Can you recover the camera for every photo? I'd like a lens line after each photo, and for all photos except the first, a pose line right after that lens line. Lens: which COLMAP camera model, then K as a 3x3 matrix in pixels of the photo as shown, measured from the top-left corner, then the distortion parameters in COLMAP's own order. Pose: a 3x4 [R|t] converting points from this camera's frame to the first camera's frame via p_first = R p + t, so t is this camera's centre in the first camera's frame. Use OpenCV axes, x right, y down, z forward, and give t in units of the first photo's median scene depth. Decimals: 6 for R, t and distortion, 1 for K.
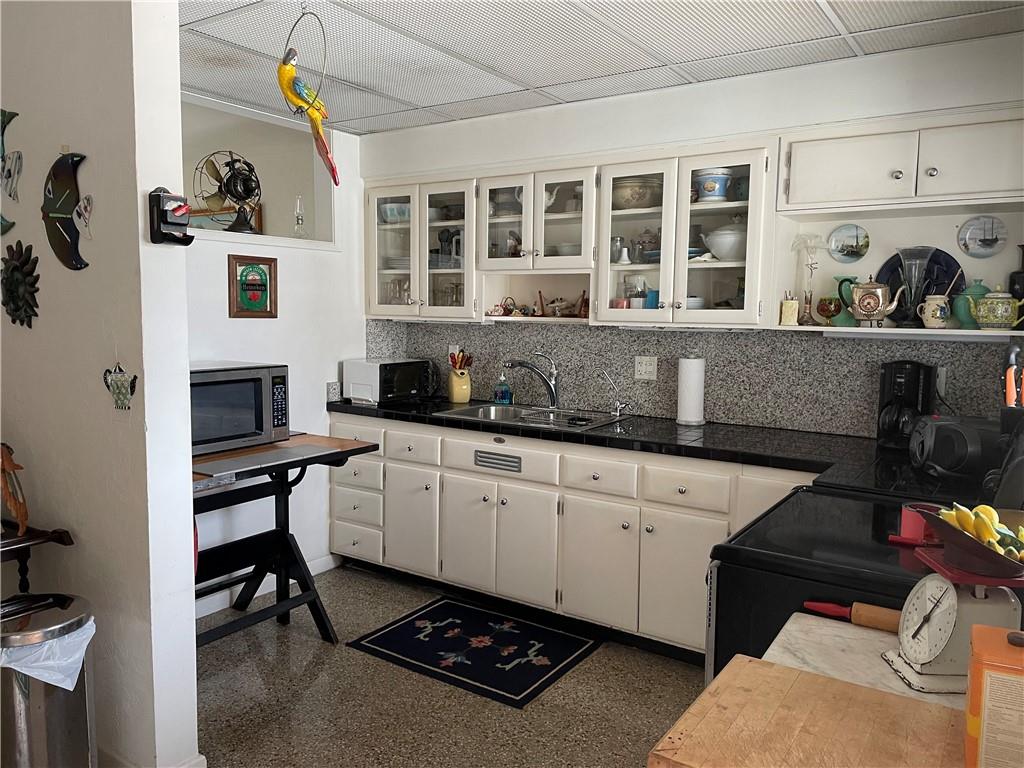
lens RADIAL K [[772.4, 0, 512.0], [0, 772.4, 379.3], [0, 0, 1]] dist [0.085549, -0.107501]
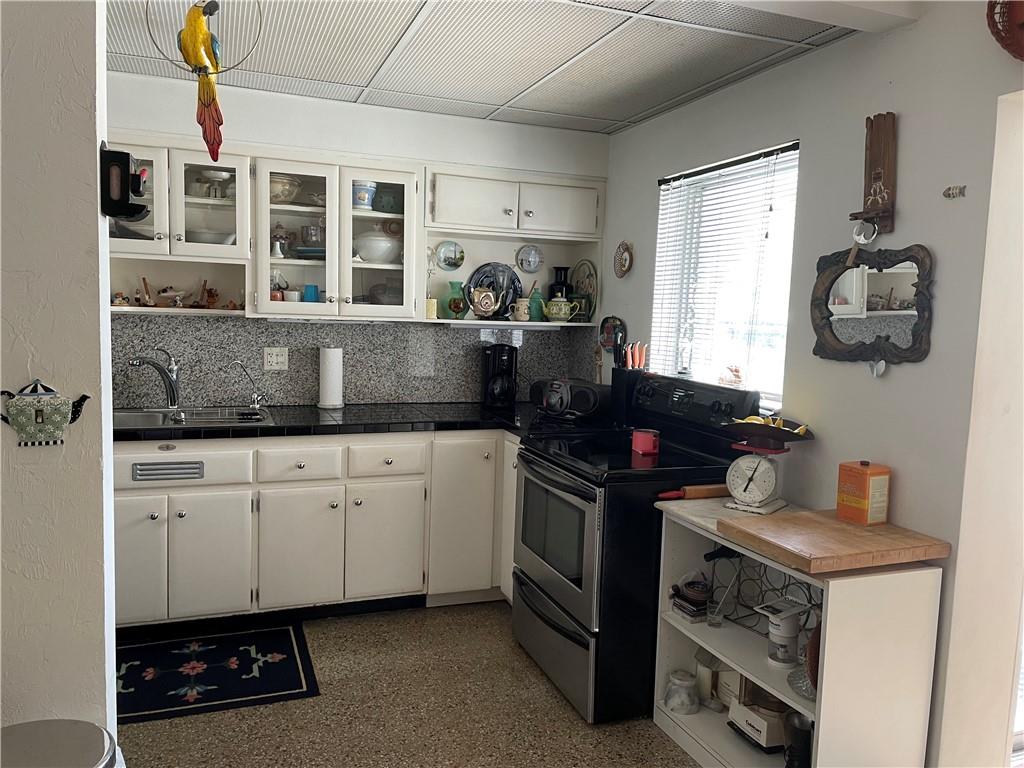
lens RADIAL K [[772.4, 0, 517.3], [0, 772.4, 381.7], [0, 0, 1]] dist [0.085549, -0.107501]
pose [[0.568594, -0.070310, 0.819608, -0.545542], [0.051820, 0.997423, 0.049614, -0.020869], [-0.820985, 0.014262, 0.570772, 0.163612]]
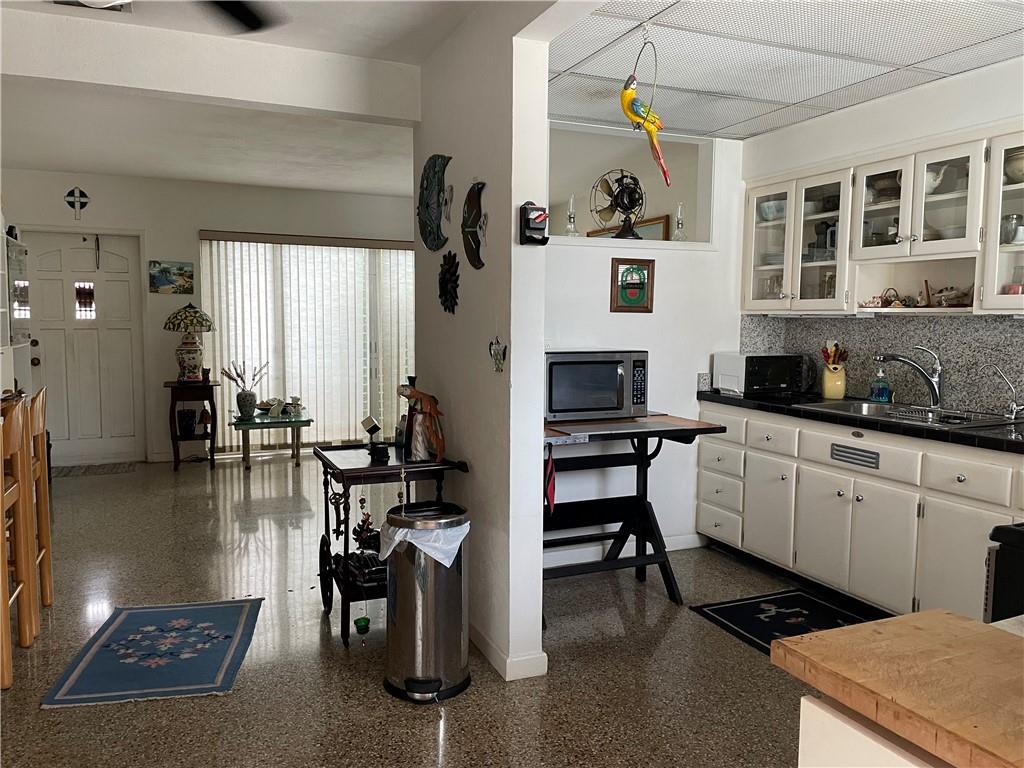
lens RADIAL K [[772.4, 0, 507.2], [0, 772.4, 383.2], [0, 0, 1]] dist [0.085549, -0.107501]
pose [[0.841363, 0.039714, -0.539010, 0.146419], [-0.047490, 0.998872, -0.000532, 0.038187], [0.538380, 0.026045, 0.842299, -0.062902]]
